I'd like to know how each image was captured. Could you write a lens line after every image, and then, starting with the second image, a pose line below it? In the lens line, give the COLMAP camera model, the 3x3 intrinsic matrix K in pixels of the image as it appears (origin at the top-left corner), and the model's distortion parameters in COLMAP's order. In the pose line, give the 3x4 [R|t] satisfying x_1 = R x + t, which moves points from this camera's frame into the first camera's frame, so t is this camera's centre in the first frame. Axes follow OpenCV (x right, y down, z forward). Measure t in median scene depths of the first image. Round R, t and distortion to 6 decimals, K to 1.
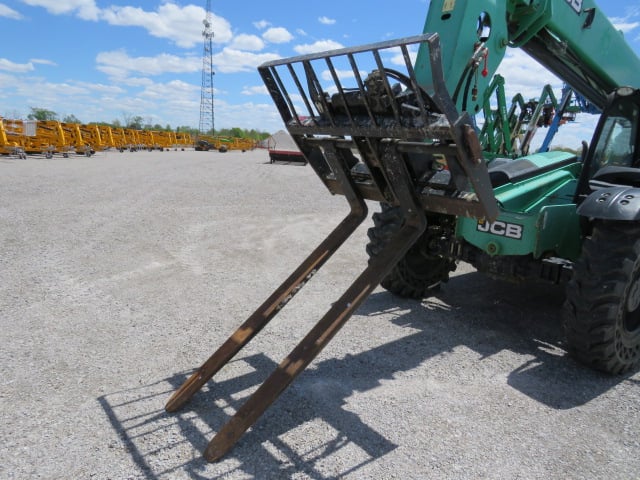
lens RADIAL K [[453.2, 0, 318.4], [0, 453.2, 240.2], [0, 0, 1]] dist [-0.030123, 0.015703]
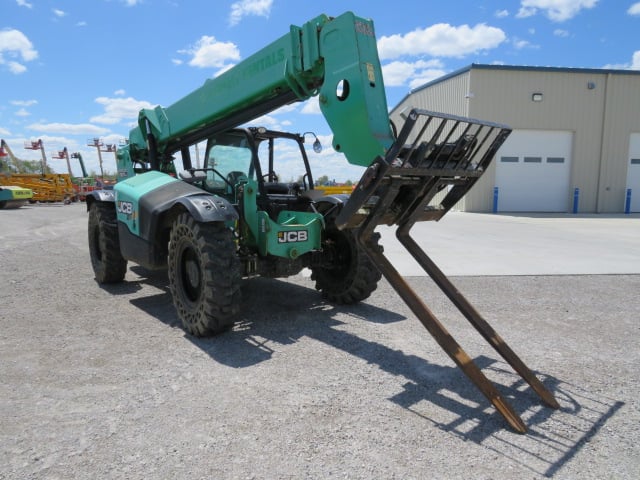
lens RADIAL K [[453.2, 0, 317.1], [0, 453.2, 238.6], [0, 0, 1]] dist [-0.030123, 0.015703]
pose [[-0.013692, -0.187469, 0.982175, -1.014095], [0.191971, 0.963501, 0.186581, -0.291343], [-0.981305, 0.191104, 0.022797, 1.068135]]
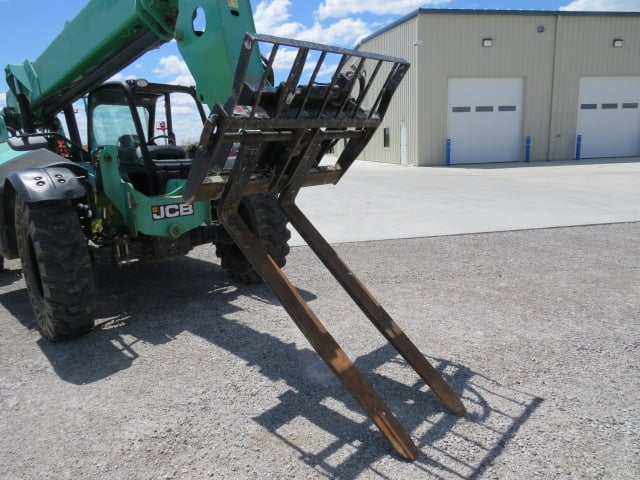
lens RADIAL K [[453.2, 0, 317.0], [0, 453.2, 238.5], [0, 0, 1]] dist [-0.030123, 0.015703]
pose [[-0.097271, -0.269053, 0.958201, -0.786899], [0.229616, 0.930727, 0.284648, -0.225170], [-0.968408, 0.247706, -0.028754, 0.849136]]
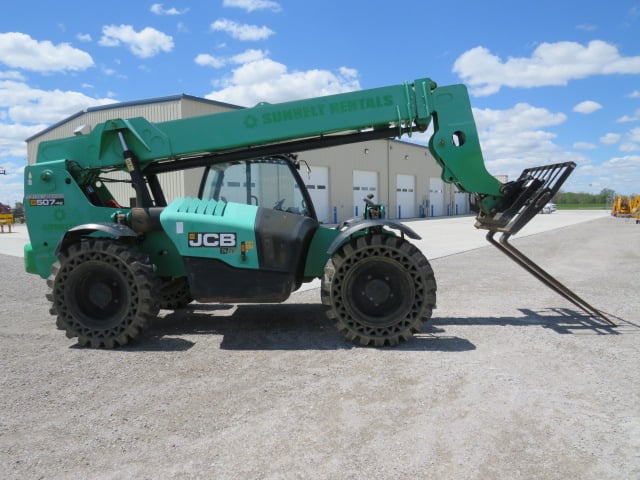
lens RADIAL K [[453.2, 0, 316.8], [0, 453.2, 238.1], [0, 0, 1]] dist [-0.030123, 0.015703]
pose [[-0.740595, -0.099855, 0.664491, -0.510798], [0.105121, 0.959504, 0.261348, -0.578114], [-0.663678, 0.263404, -0.700107, 2.602905]]
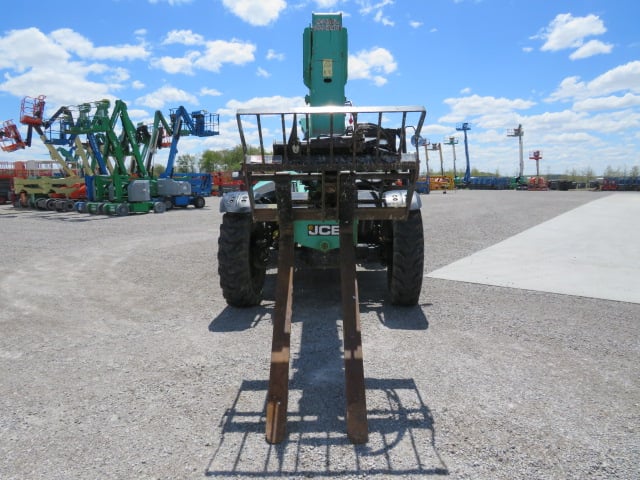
lens RADIAL K [[453.2, 0, 314.9], [0, 453.2, 239.1], [0, 0, 1]] dist [-0.030123, 0.015703]
pose [[0.647428, -0.173628, 0.742085, -0.741972], [0.207957, 0.977000, 0.047161, -0.084175], [-0.733205, 0.123789, 0.668645, 0.144308]]
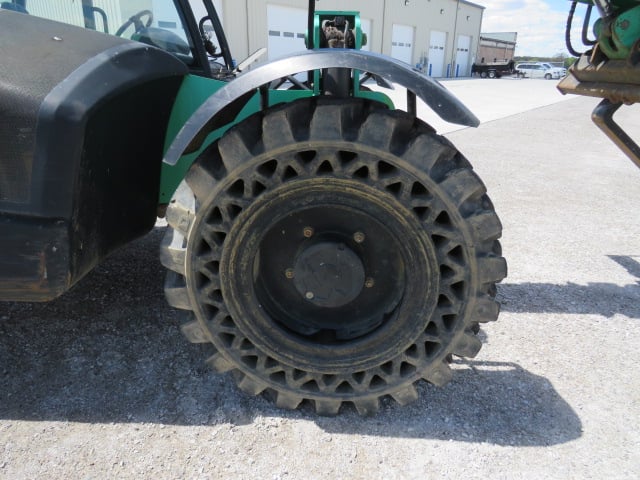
lens RADIAL K [[453.2, 0, 319.9], [0, 453.2, 243.3], [0, 0, 1]] dist [-0.030123, 0.015703]
pose [[-0.758000, -0.312201, 0.572683, 0.038624], [0.067601, 0.835674, 0.545049, -0.309249], [-0.648742, 0.451861, -0.612336, 1.776993]]
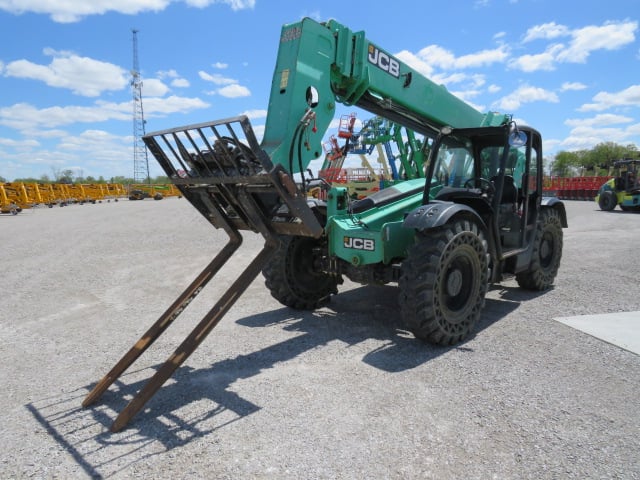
lens RADIAL K [[453.2, 0, 318.5], [0, 453.2, 240.3], [0, 0, 1]] dist [-0.030123, 0.015703]
pose [[0.988726, -0.090009, 0.119661, 0.162854], [0.099356, 0.992253, -0.074577, 0.055488], [-0.112022, 0.085625, 0.990010, -0.286801]]
